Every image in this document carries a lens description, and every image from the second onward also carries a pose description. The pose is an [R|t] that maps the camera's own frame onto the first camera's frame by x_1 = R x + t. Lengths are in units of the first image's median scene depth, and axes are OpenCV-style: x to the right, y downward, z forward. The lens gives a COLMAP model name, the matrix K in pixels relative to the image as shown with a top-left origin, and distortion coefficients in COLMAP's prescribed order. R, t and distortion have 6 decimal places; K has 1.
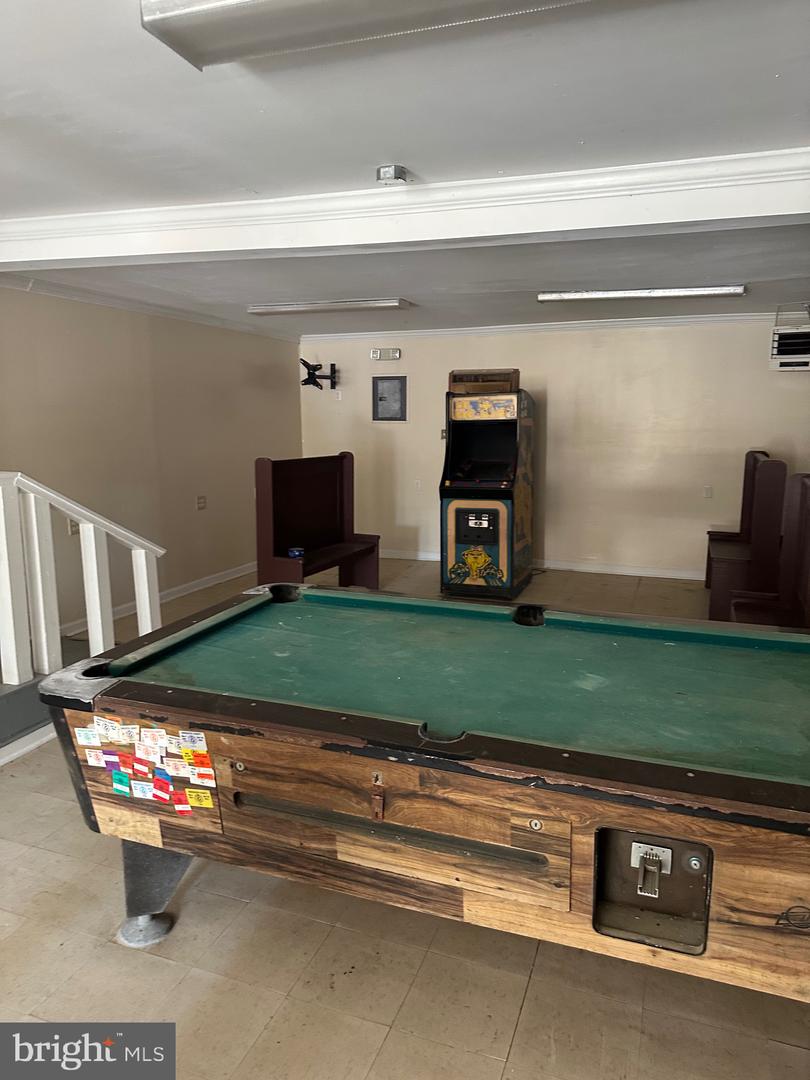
lens RADIAL K [[785.1, 0, 392.2], [0, 785.1, 546.5], [0, 0, 1]] dist [0.162577, -0.330990]
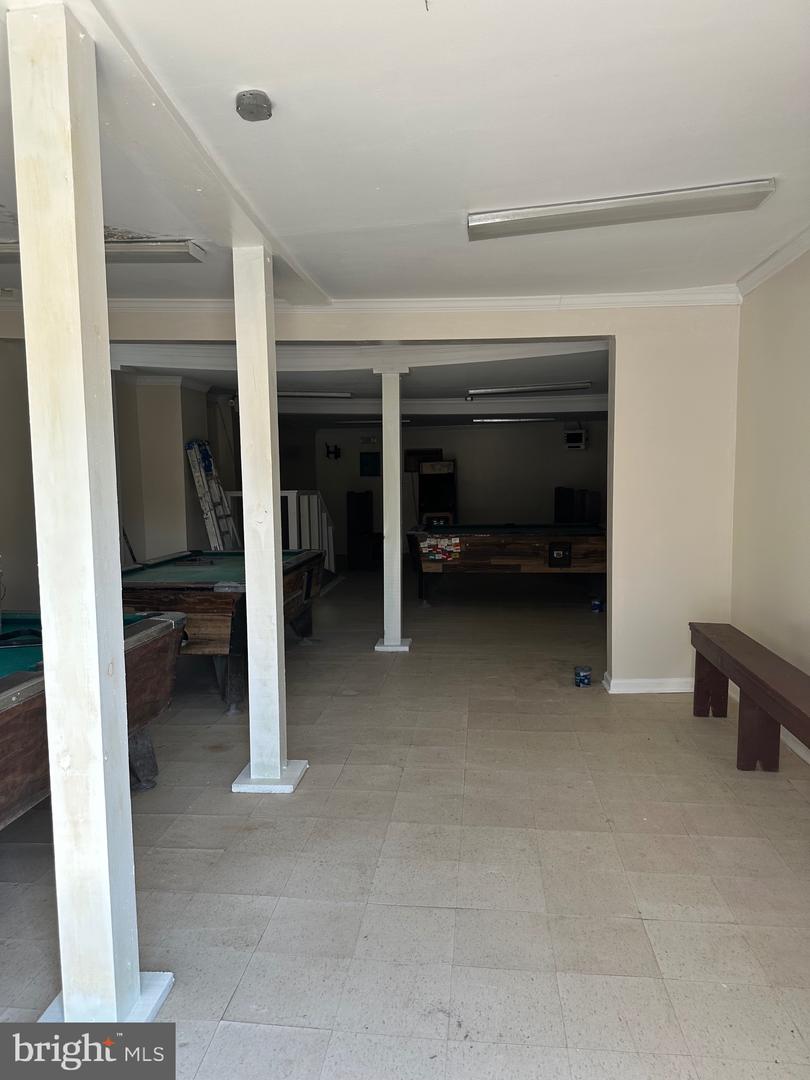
lens RADIAL K [[785.1, 0, 392.2], [0, 785.1, 546.5], [0, 0, 1]] dist [0.162577, -0.330990]
pose [[0.970643, -0.034460, 0.238043, -0.491698], [0.054439, 0.995476, -0.077870, 0.181704], [-0.234283, 0.088543, 0.968128, -0.933975]]
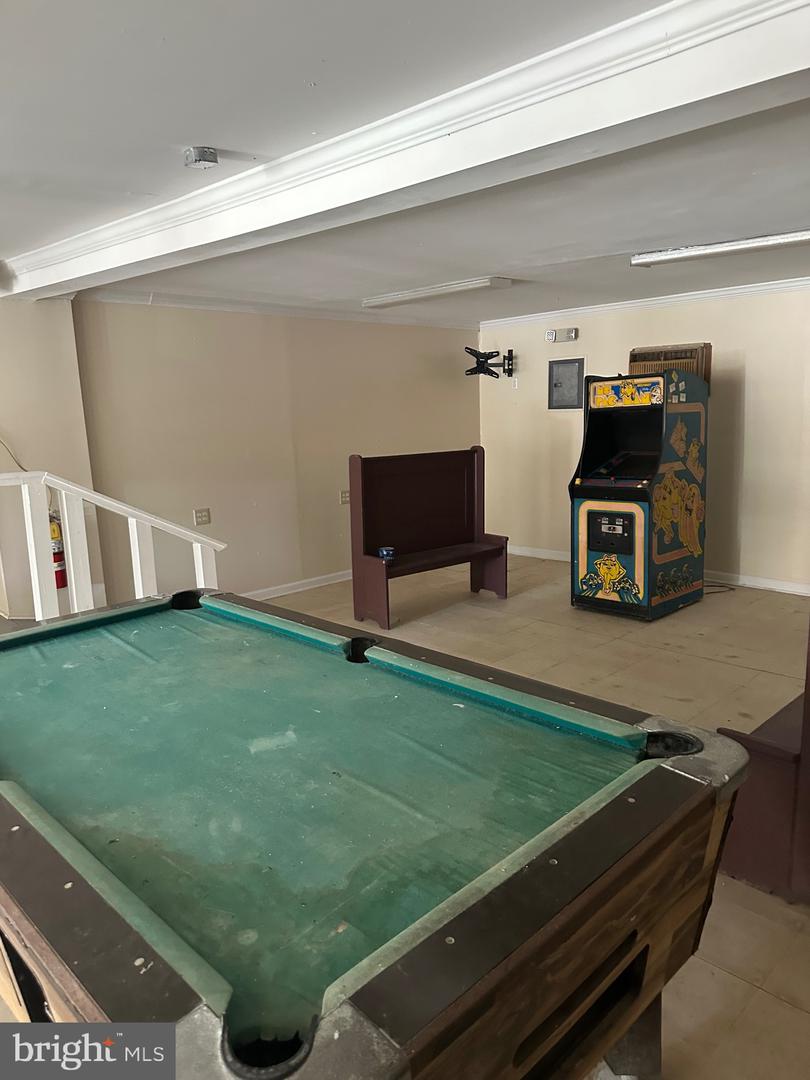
lens RADIAL K [[785.1, 0, 392.2], [0, 785.1, 546.5], [0, 0, 1]] dist [0.162577, -0.330990]
pose [[0.898078, 0.051084, -0.436860, 0.272837], [-0.043019, 0.998672, 0.028342, -0.024073], [0.437728, -0.006660, 0.899083, 0.117964]]
